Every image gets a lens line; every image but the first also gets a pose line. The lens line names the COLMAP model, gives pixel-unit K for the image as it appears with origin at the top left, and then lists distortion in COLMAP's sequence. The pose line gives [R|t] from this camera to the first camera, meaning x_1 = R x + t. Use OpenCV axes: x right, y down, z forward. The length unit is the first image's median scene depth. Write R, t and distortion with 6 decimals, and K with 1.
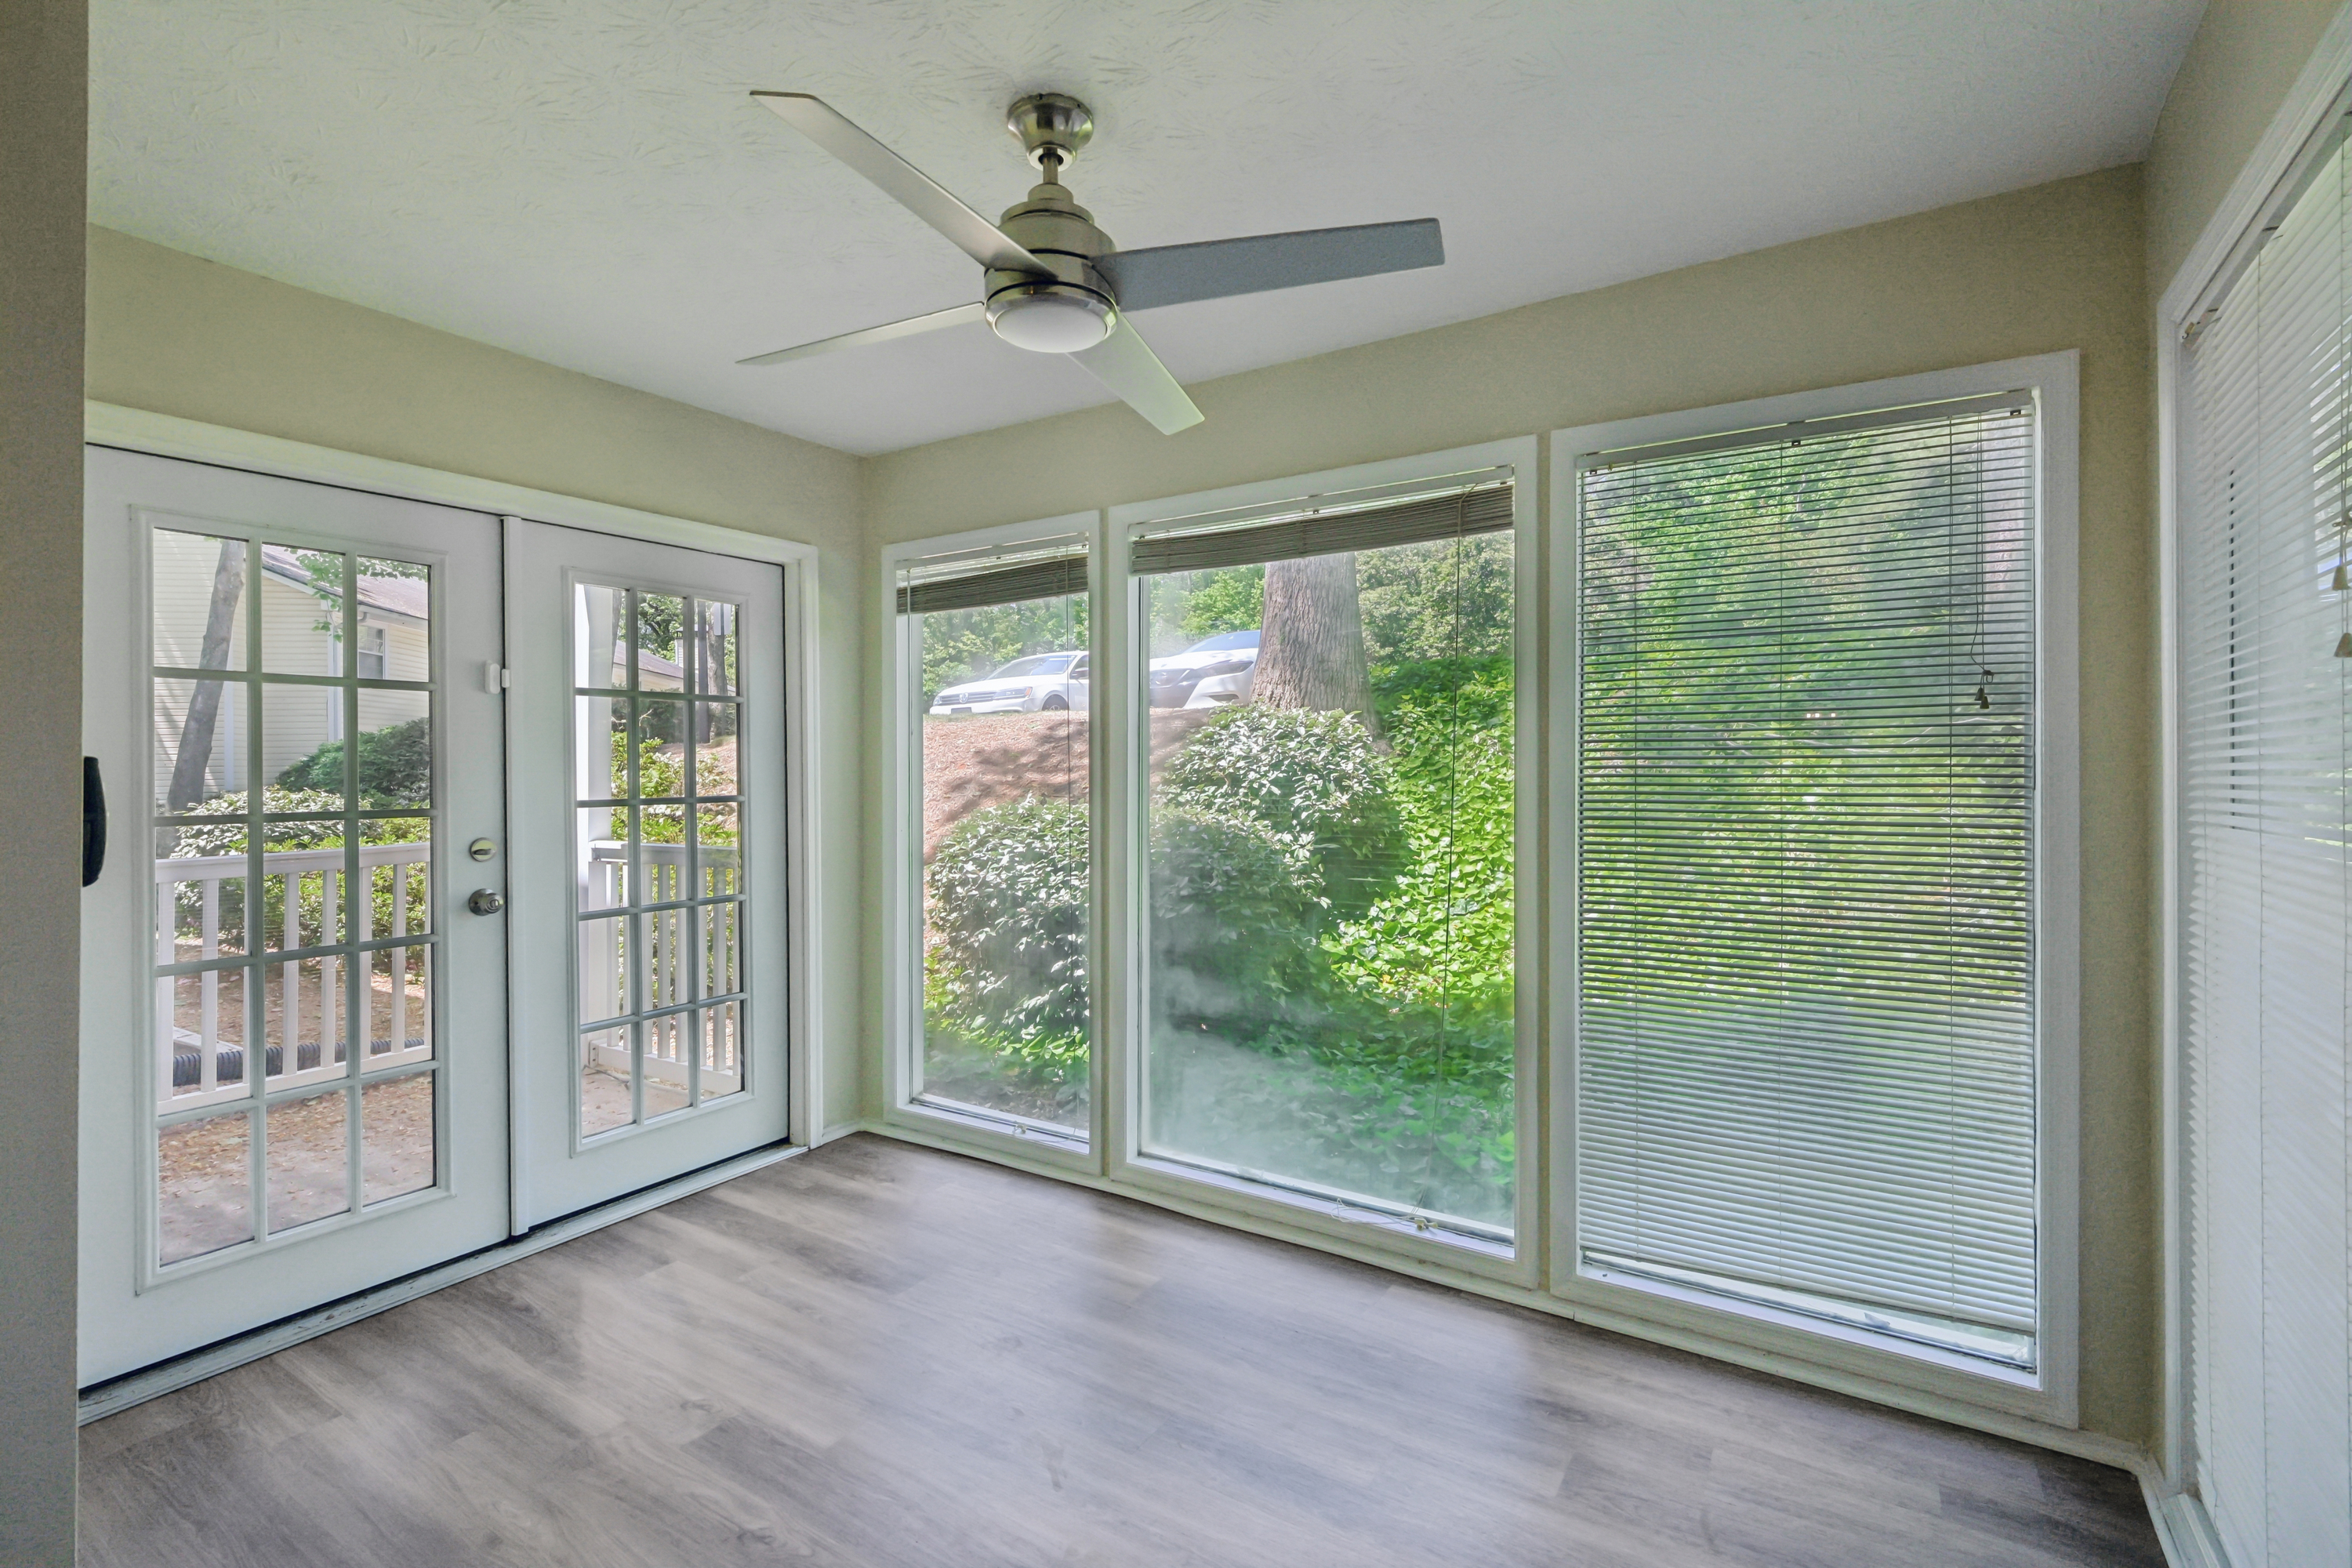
lens RADIAL K [[1066.3, 0, 1182.9], [0, 1066.3, 776.7], [0, 0, 1]] dist [0.001725, 0.000617]
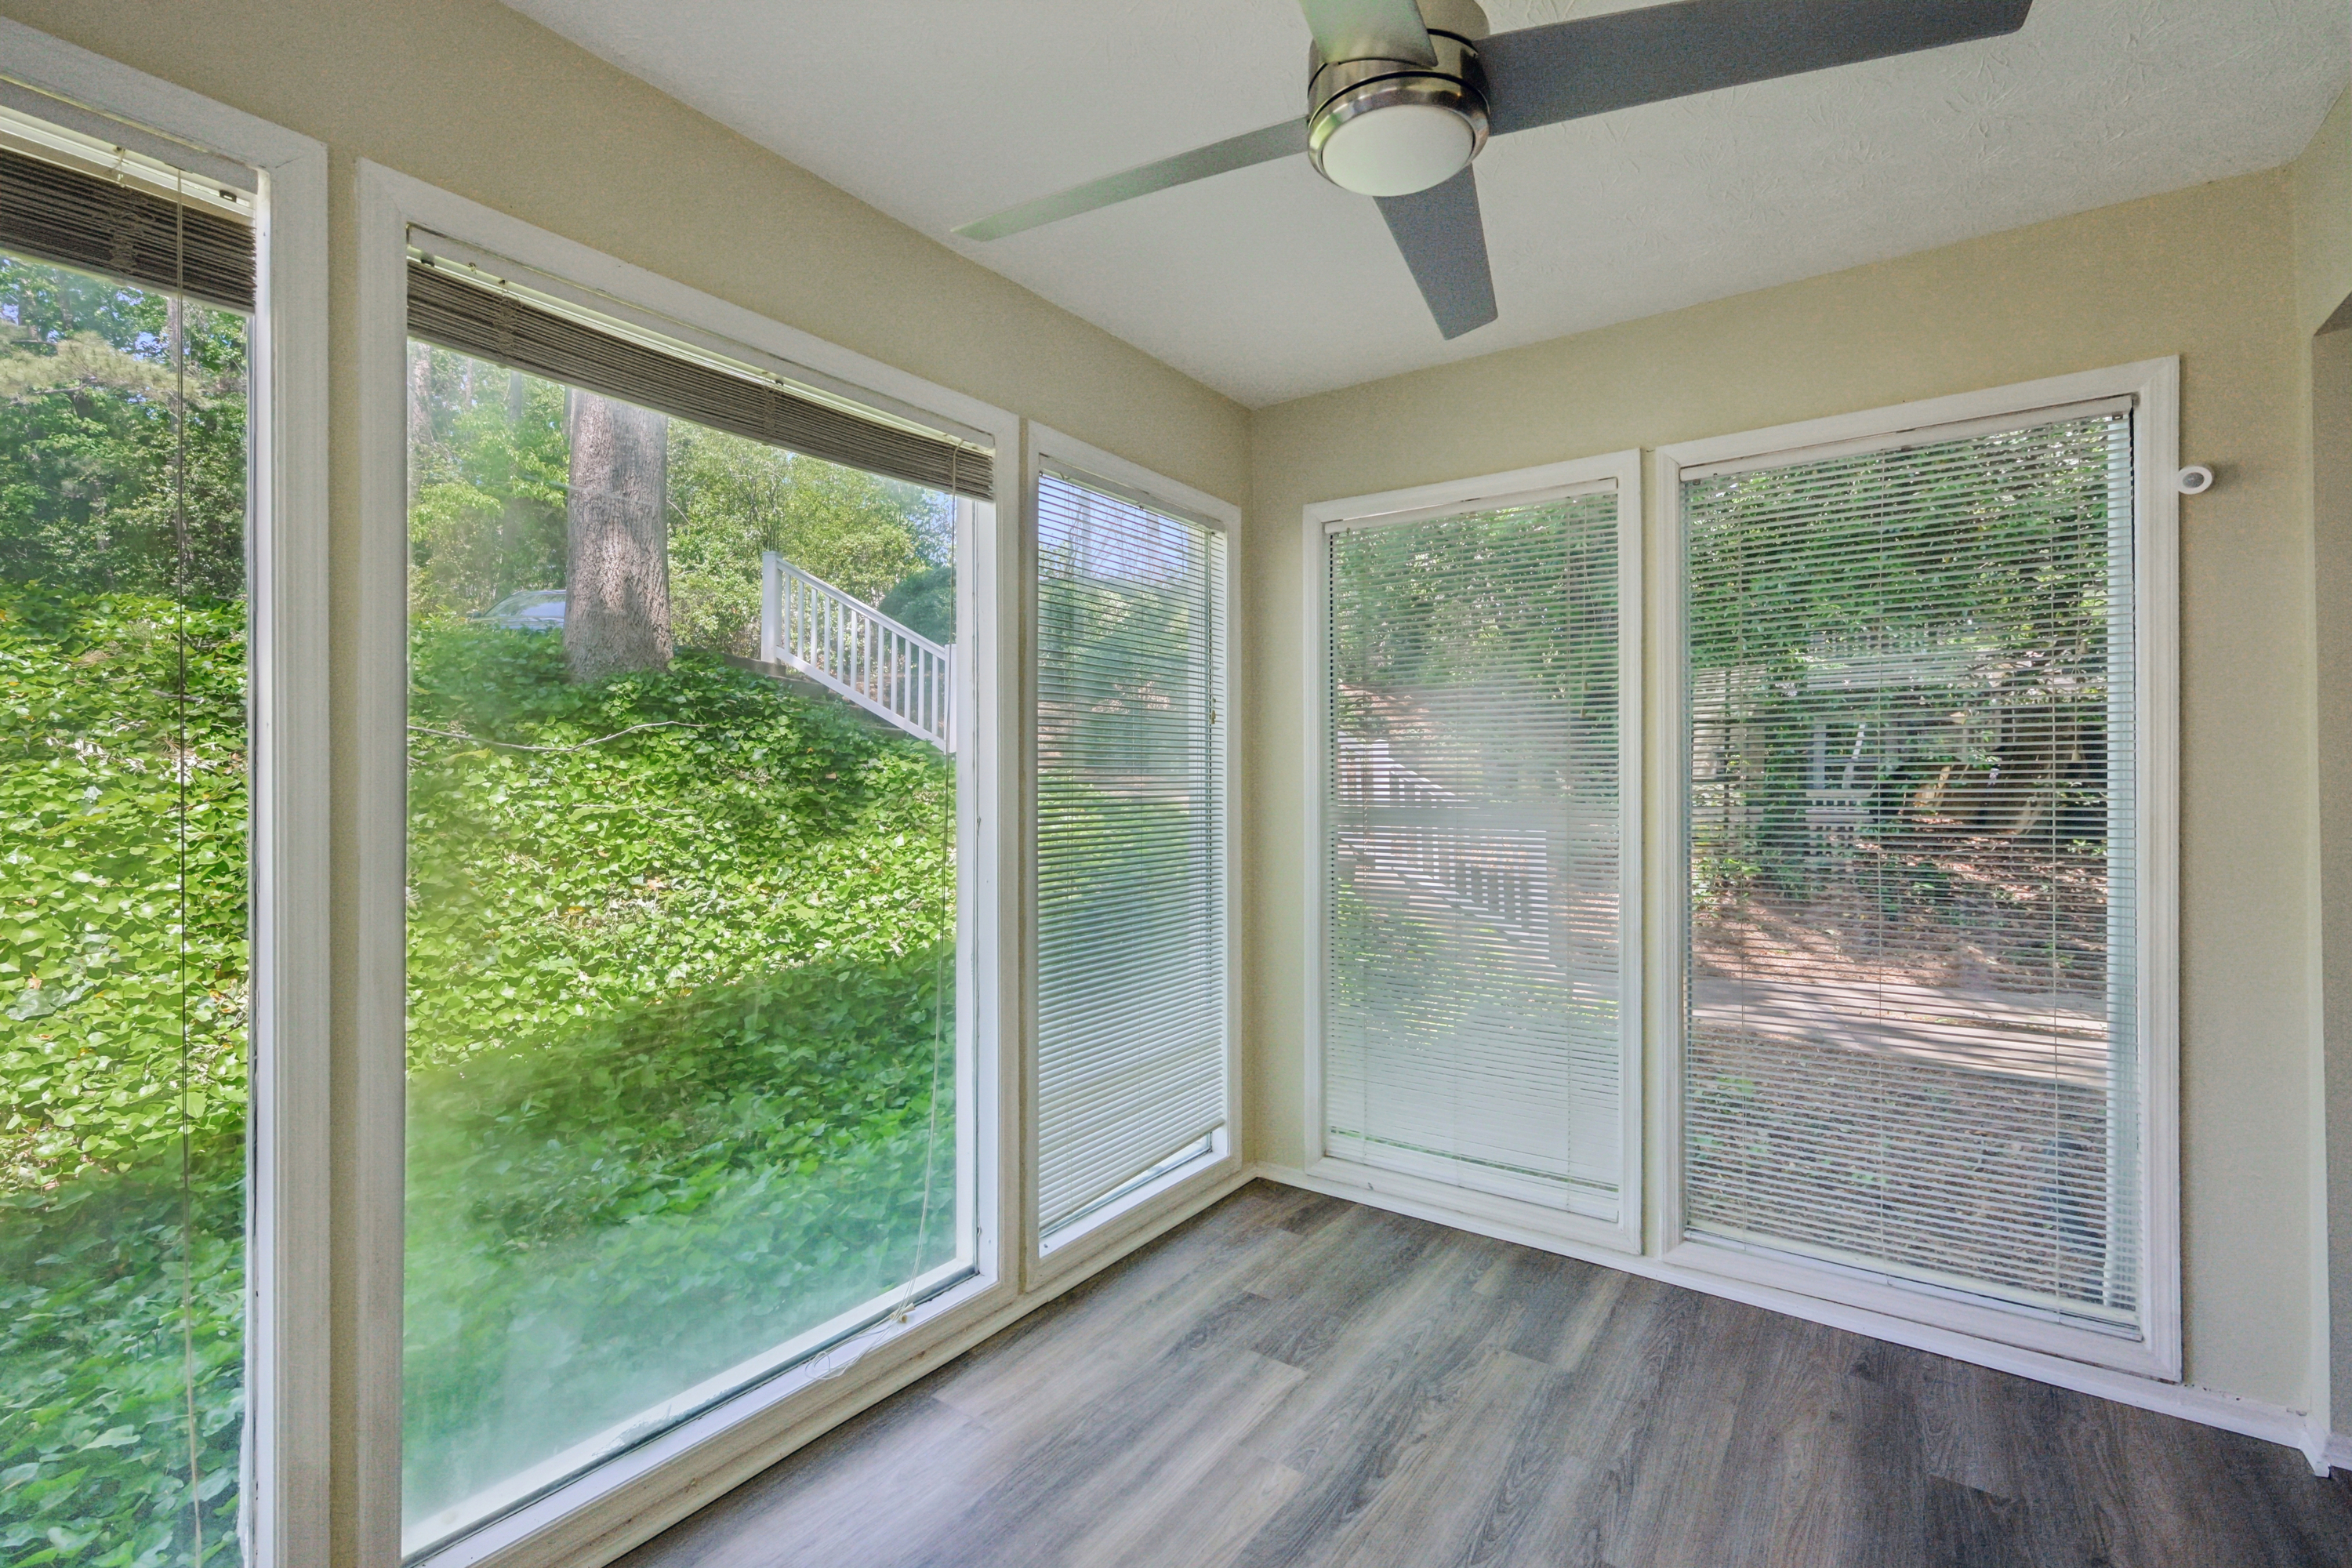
lens RADIAL K [[1066.3, 0, 1171.3], [0, 1066.3, 773.1], [0, 0, 1]] dist [0.001725, 0.000617]
pose [[0.045411, 0.003409, 0.998963, -0.607267], [0.006817, 0.999970, -0.003722, 0.009841], [-0.998945, 0.006979, 0.045386, 0.784682]]
